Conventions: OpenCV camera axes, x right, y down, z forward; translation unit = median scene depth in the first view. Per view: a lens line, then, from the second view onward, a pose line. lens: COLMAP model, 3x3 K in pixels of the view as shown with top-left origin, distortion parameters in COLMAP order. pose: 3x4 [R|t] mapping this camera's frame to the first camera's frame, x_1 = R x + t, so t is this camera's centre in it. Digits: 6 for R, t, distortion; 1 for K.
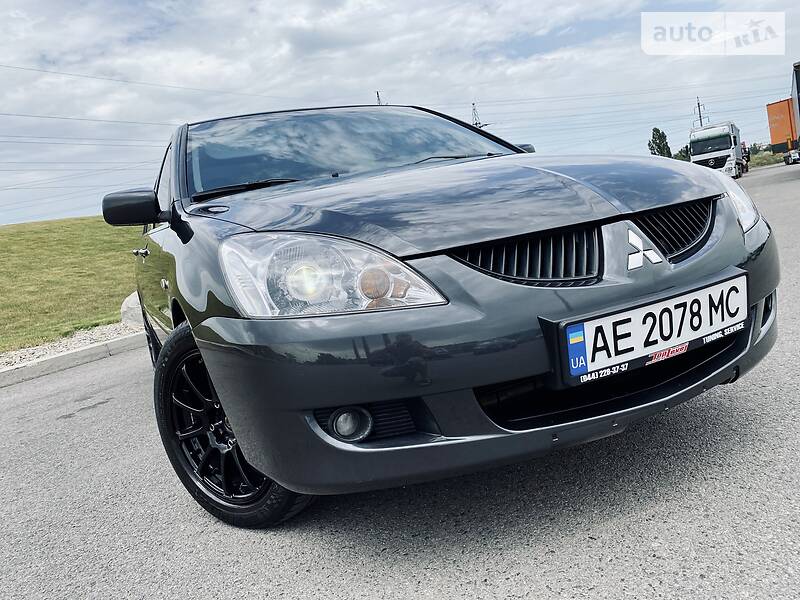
lens RADIAL K [[620.4, 0, 395.8], [0, 620.4, 305.0], [0, 0, 1]] dist [0.004387, 0.004178]
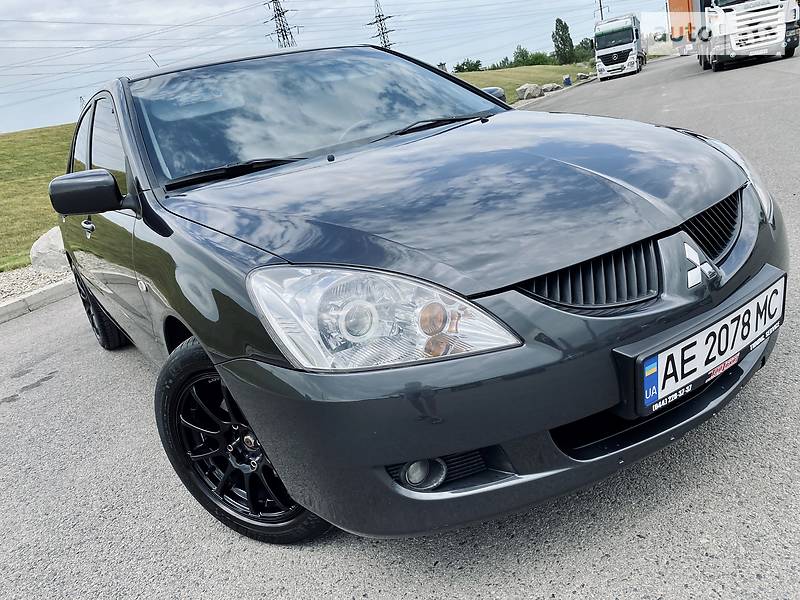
lens RADIAL K [[618.0, 0, 392.1], [0, 618.0, 298.7], [0, 0, 1]] dist [0.007619, -0.001759]
pose [[0.987915, -0.073772, 0.136318, -0.217997], [0.052201, 0.986451, 0.155531, -0.211180], [-0.145944, -0.146536, 0.978380, 0.104726]]
